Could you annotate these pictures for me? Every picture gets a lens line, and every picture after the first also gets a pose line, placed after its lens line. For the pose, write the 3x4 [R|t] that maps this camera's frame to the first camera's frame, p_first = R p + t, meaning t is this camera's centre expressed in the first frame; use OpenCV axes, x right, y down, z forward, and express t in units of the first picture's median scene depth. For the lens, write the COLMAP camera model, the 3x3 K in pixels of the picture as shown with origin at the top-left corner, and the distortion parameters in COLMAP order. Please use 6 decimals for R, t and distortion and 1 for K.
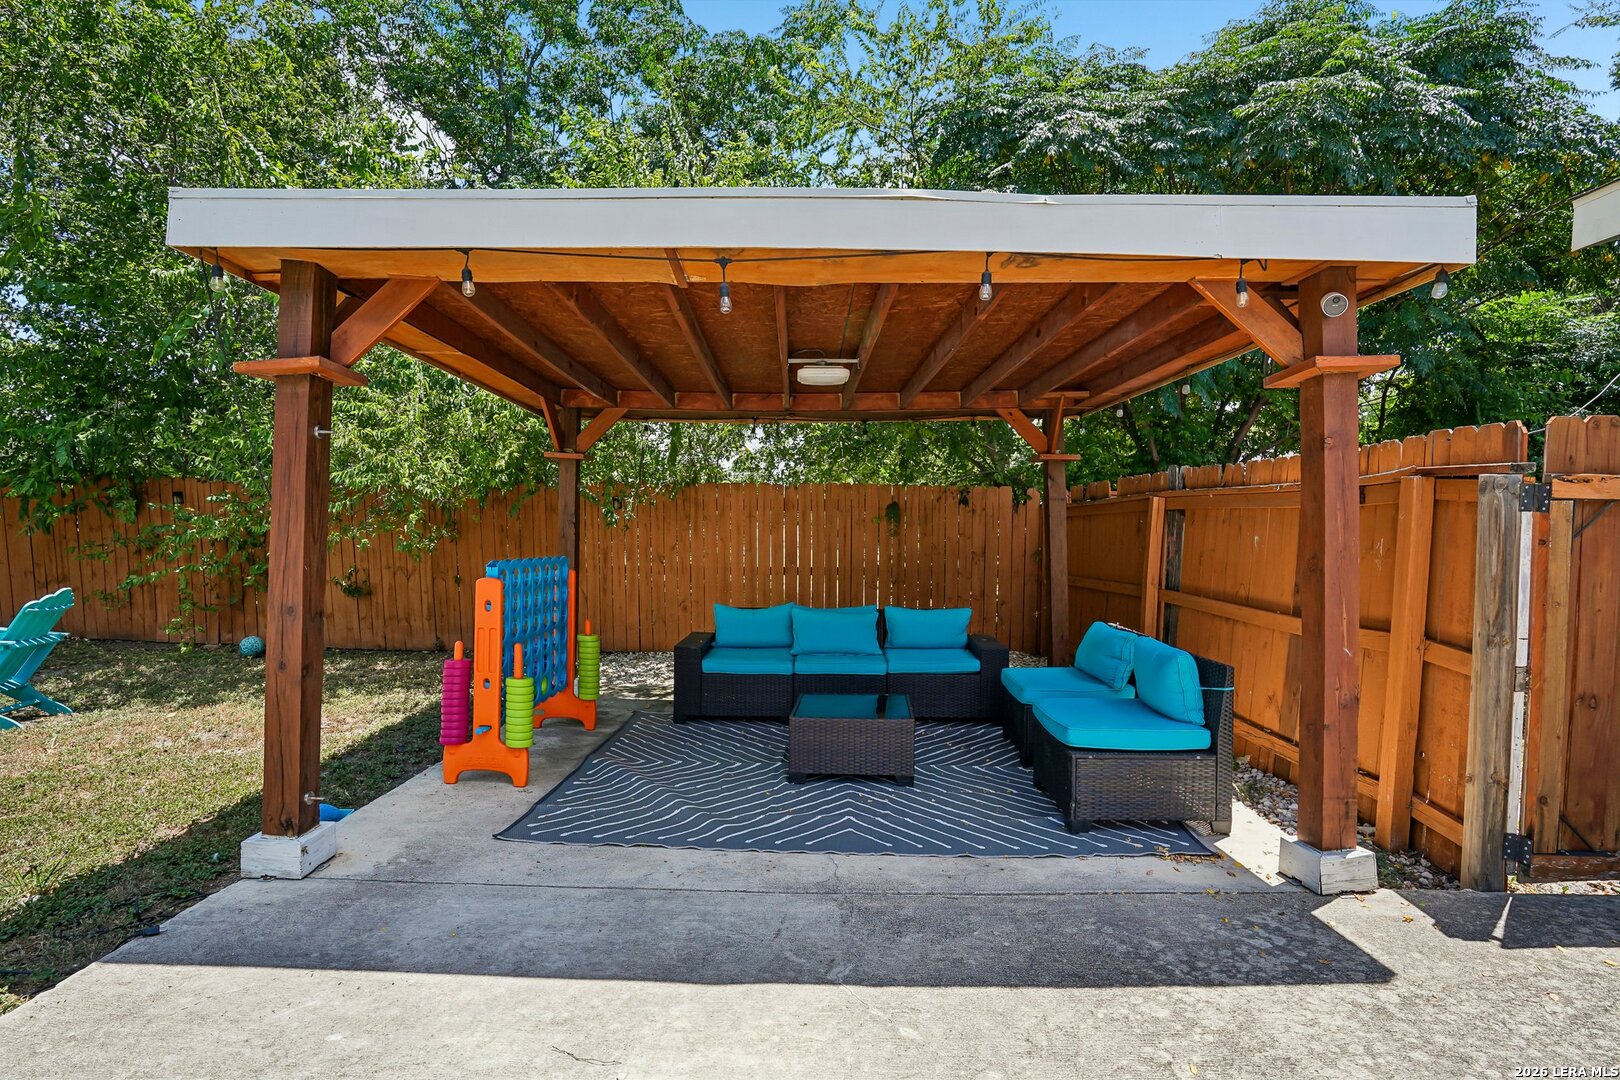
lens RADIAL K [[756.1, 0, 811.8], [0, 756.1, 535.7], [0, 0, 1]] dist [-0.060951, 0.022238]
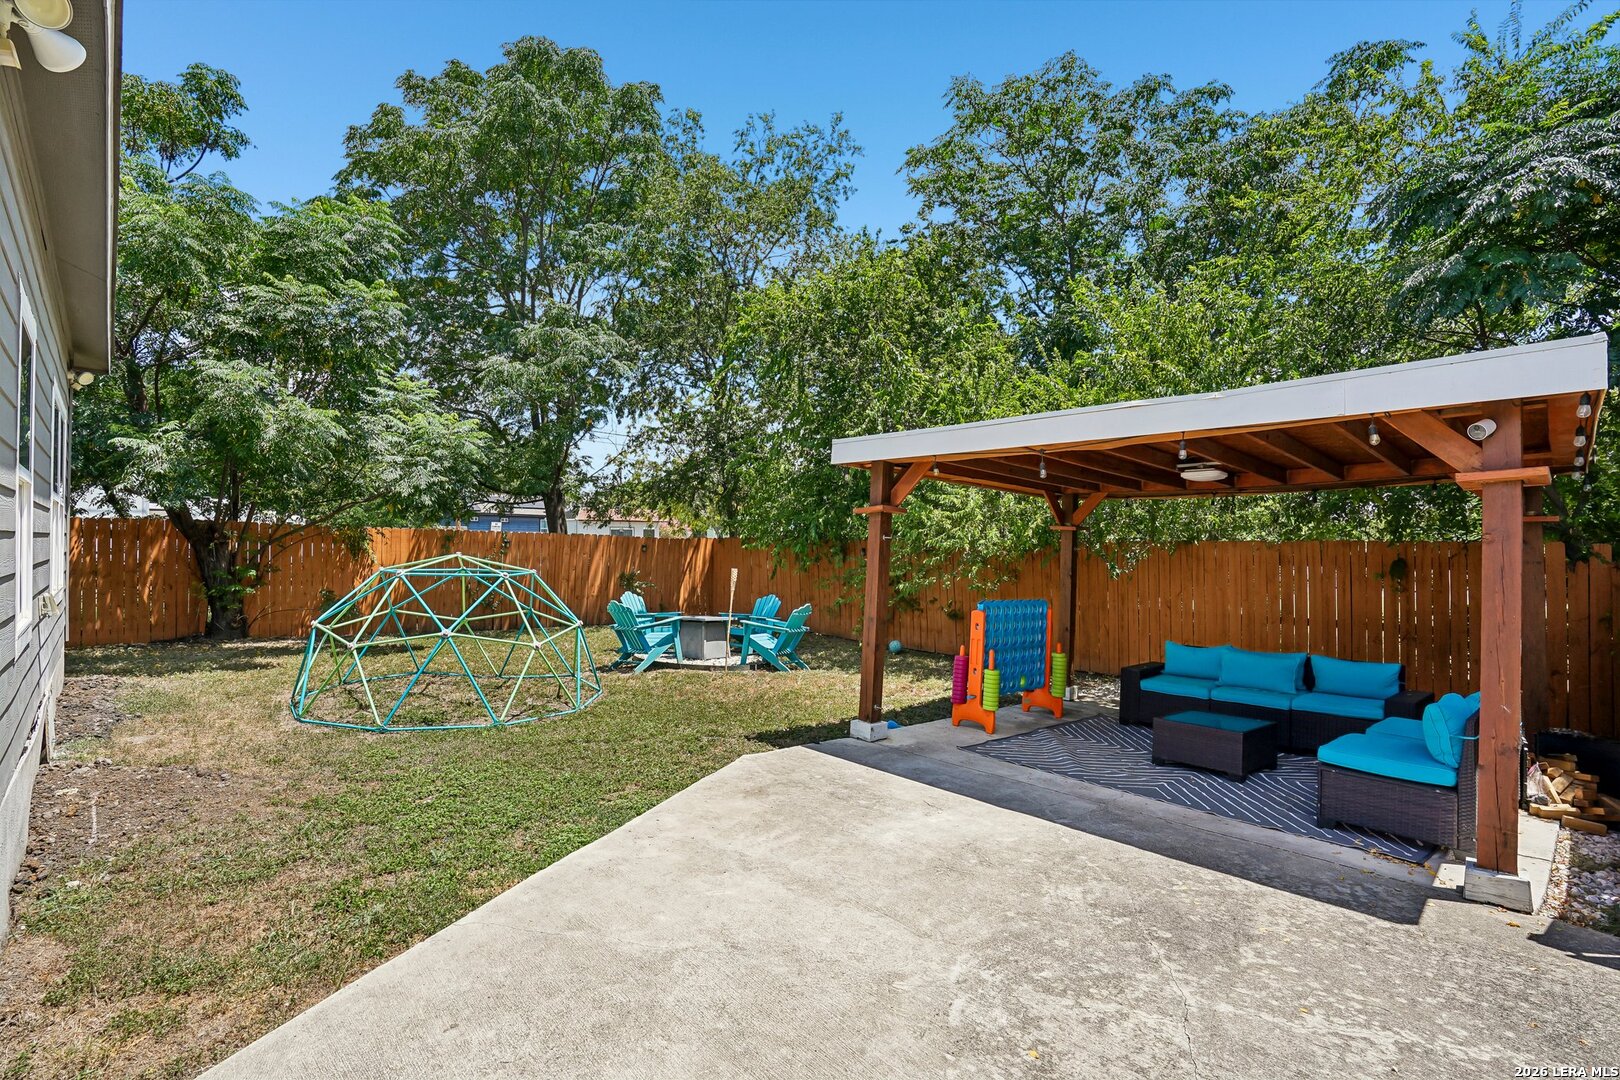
lens RADIAL K [[737.8, 0, 819.6], [0, 737.8, 554.4], [0, 0, 1]] dist [0.000221, 0.000377]
pose [[0.690923, 0.000968, -0.722928, 0.695308], [-0.018336, 0.999701, -0.016185, -0.049525], [0.722696, 0.024438, 0.690734, -0.572329]]
